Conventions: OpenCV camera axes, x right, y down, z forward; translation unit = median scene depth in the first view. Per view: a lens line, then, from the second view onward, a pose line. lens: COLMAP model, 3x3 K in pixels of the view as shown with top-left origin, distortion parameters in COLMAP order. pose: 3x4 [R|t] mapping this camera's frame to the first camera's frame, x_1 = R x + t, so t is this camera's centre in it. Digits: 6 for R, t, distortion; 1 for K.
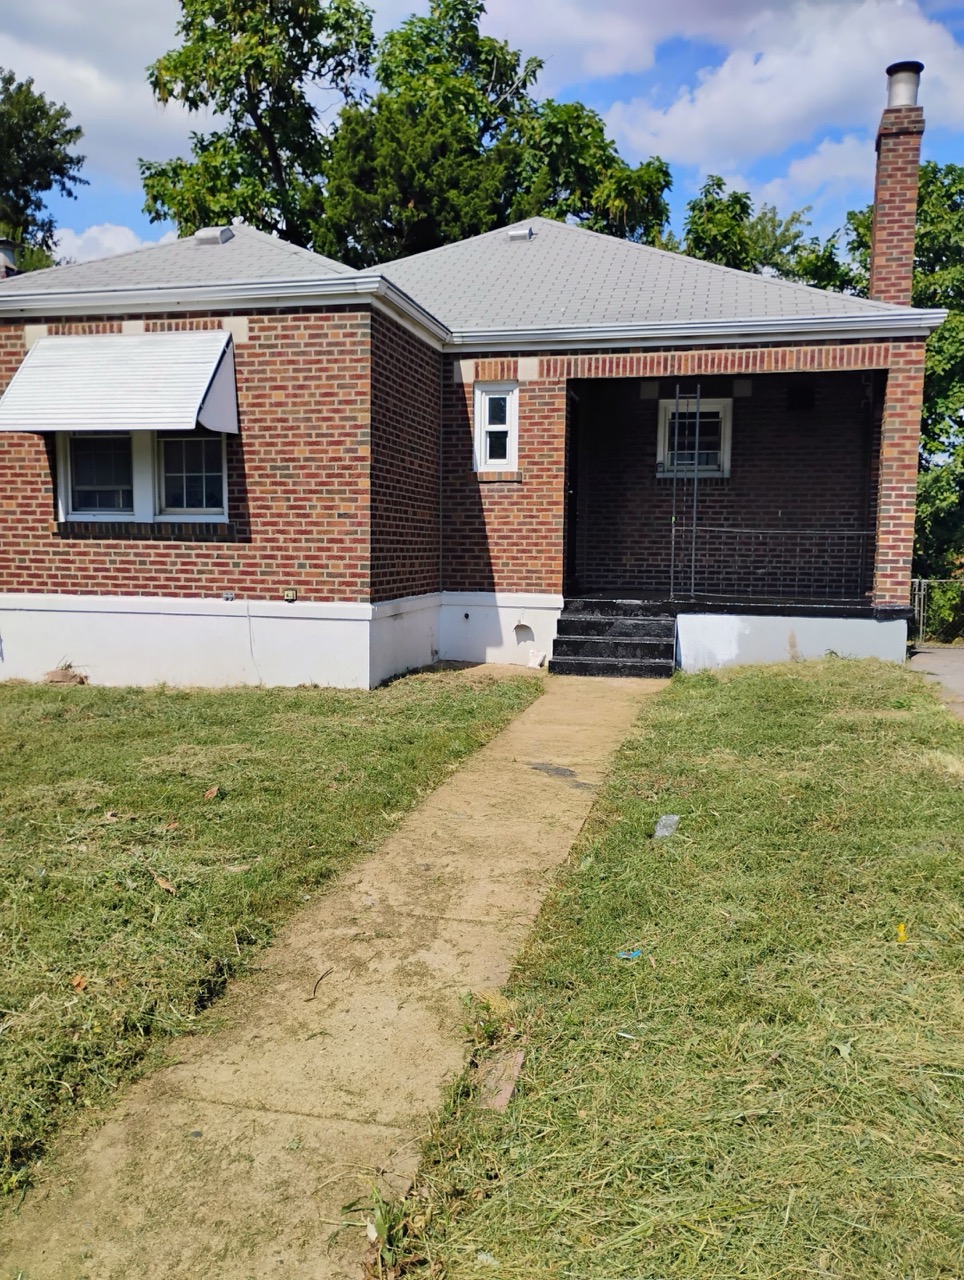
lens RADIAL K [[1072.7, 0, 477.6], [0, 1072.7, 634.8], [0, 0, 1]] dist [0.047797, -0.064682]
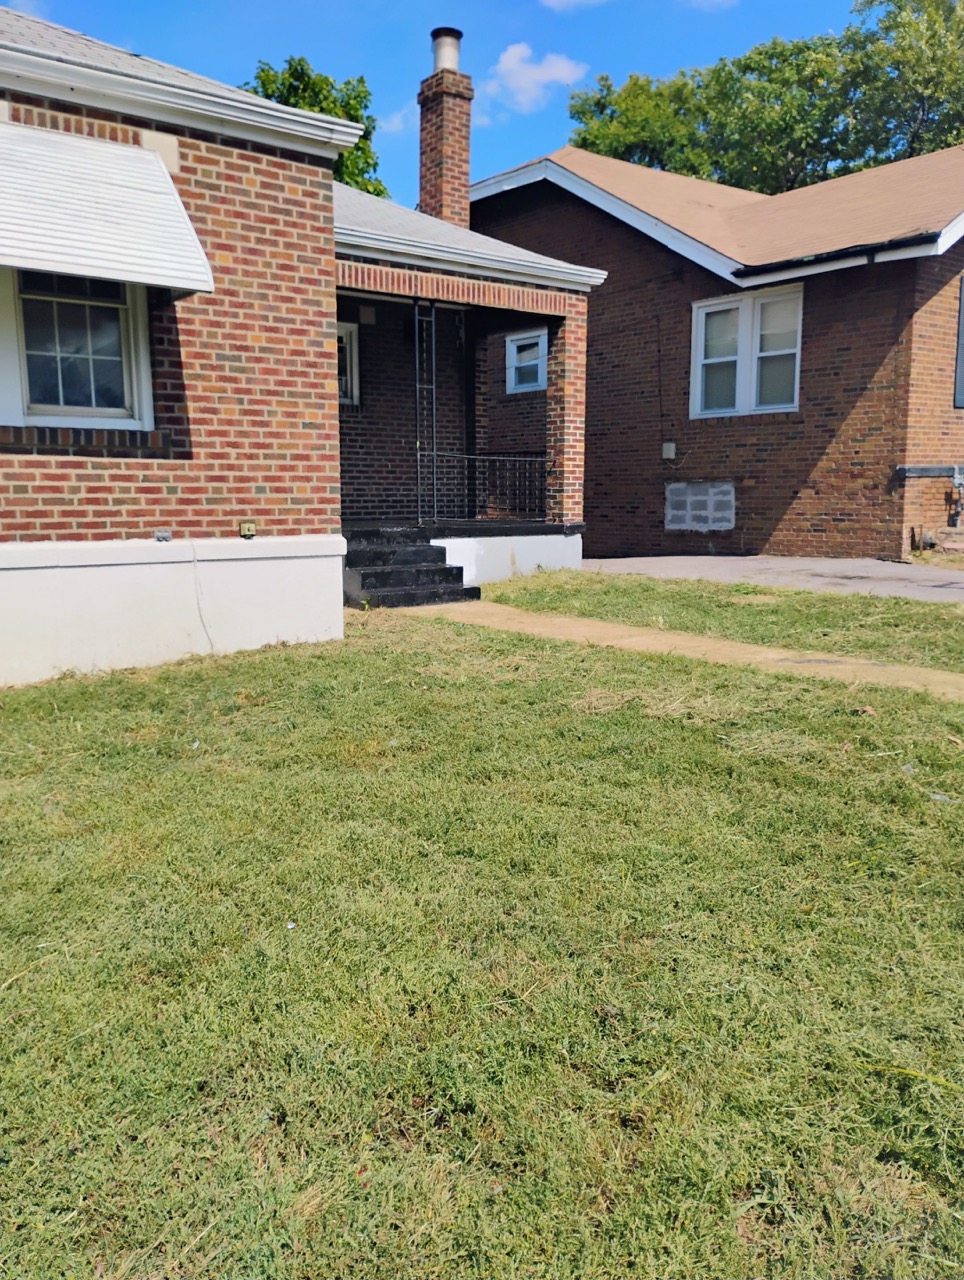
lens RADIAL K [[1072.7, 0, 483.3], [0, 1072.7, 643.3], [0, 0, 1]] dist [0.047797, -0.064682]
pose [[0.609186, -0.122271, 0.783545, -0.672359], [0.079709, 0.992479, 0.092903, -0.013921], [-0.789011, 0.005860, 0.614351, 0.395251]]
